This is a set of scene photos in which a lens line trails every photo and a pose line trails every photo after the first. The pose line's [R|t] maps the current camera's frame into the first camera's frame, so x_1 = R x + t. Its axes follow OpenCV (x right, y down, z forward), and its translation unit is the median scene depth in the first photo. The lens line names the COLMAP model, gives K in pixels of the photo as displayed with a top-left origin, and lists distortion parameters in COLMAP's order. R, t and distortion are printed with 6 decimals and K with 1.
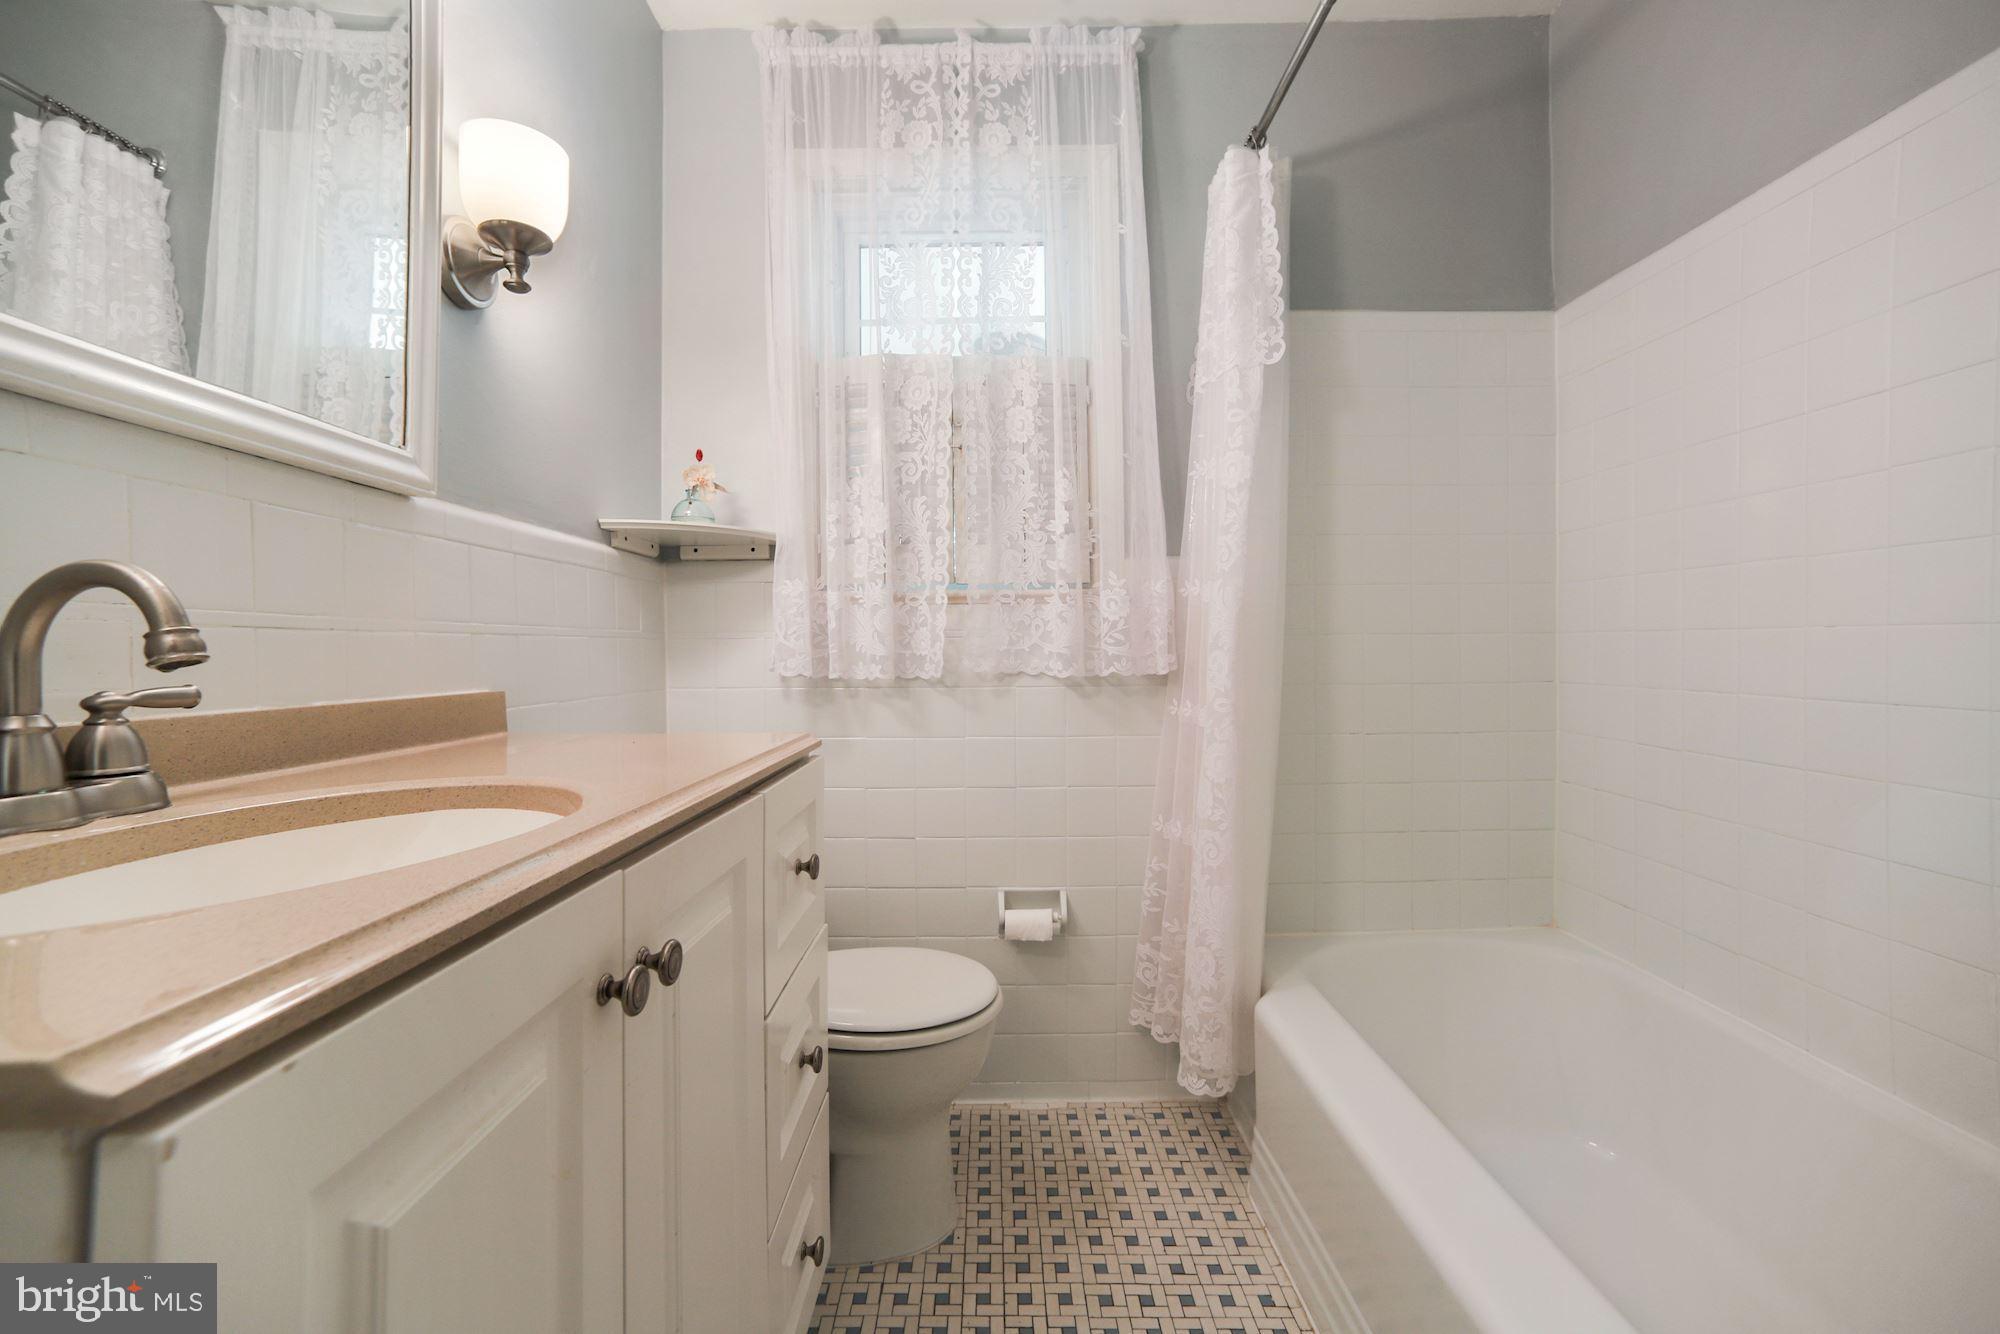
lens RADIAL K [[805.4, 0, 990.6], [0, 805.4, 652.4], [0, 0, 1]] dist [-0.047747, 0.021383]
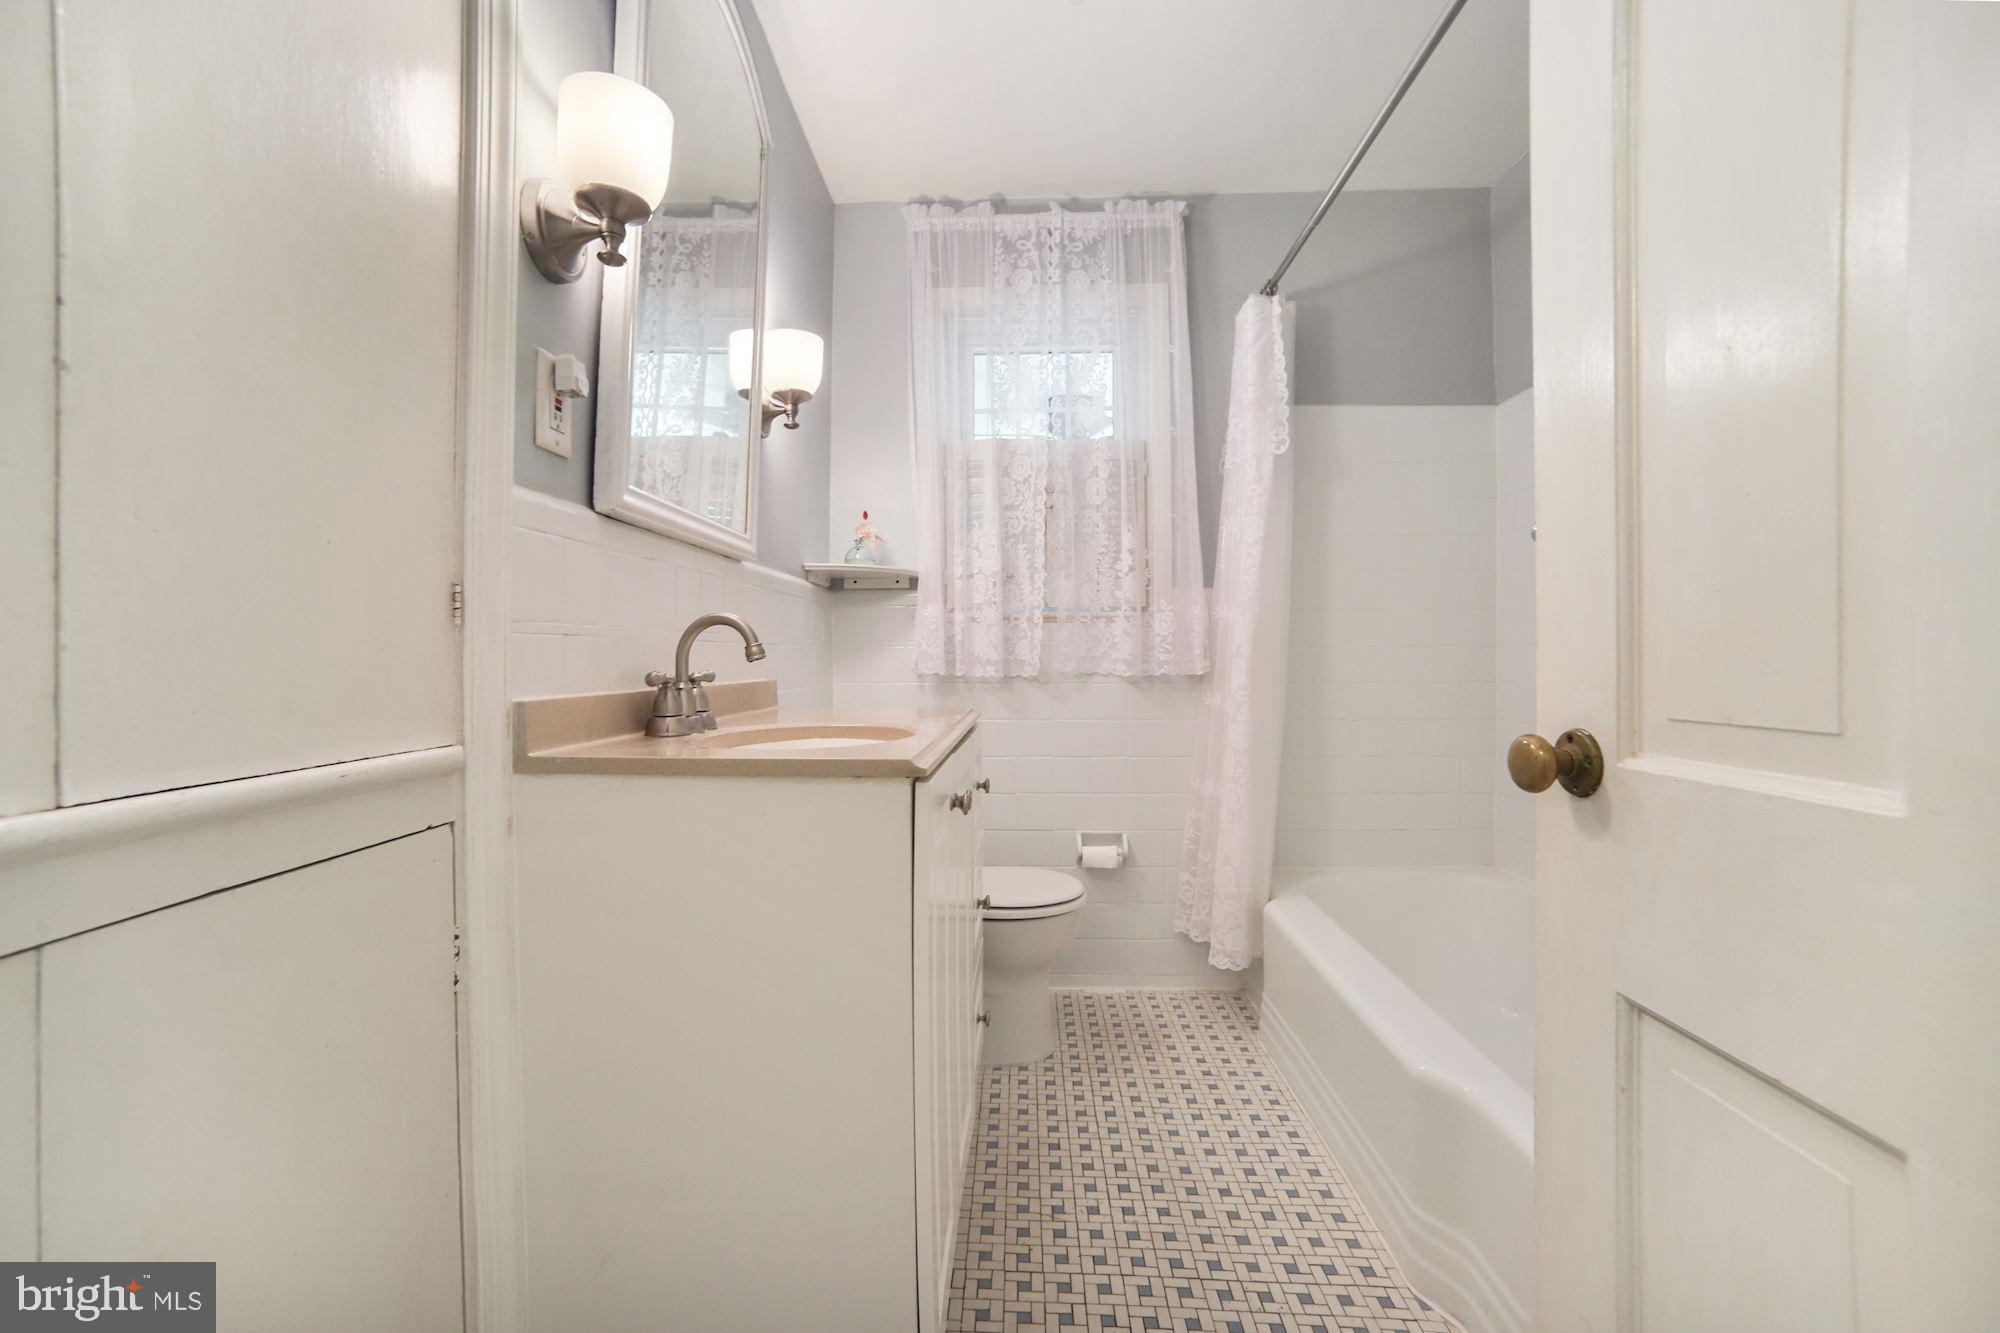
lens RADIAL K [[805.4, 0, 990.6], [0, 805.4, 651.9], [0, 0, 1]] dist [-0.047747, 0.021383]
pose [[0.998788, 0.007328, -0.048680, -0.074710], [-0.007704, 0.999942, -0.007539, 0.001409], [0.048622, 0.007905, 0.998786, -0.379347]]
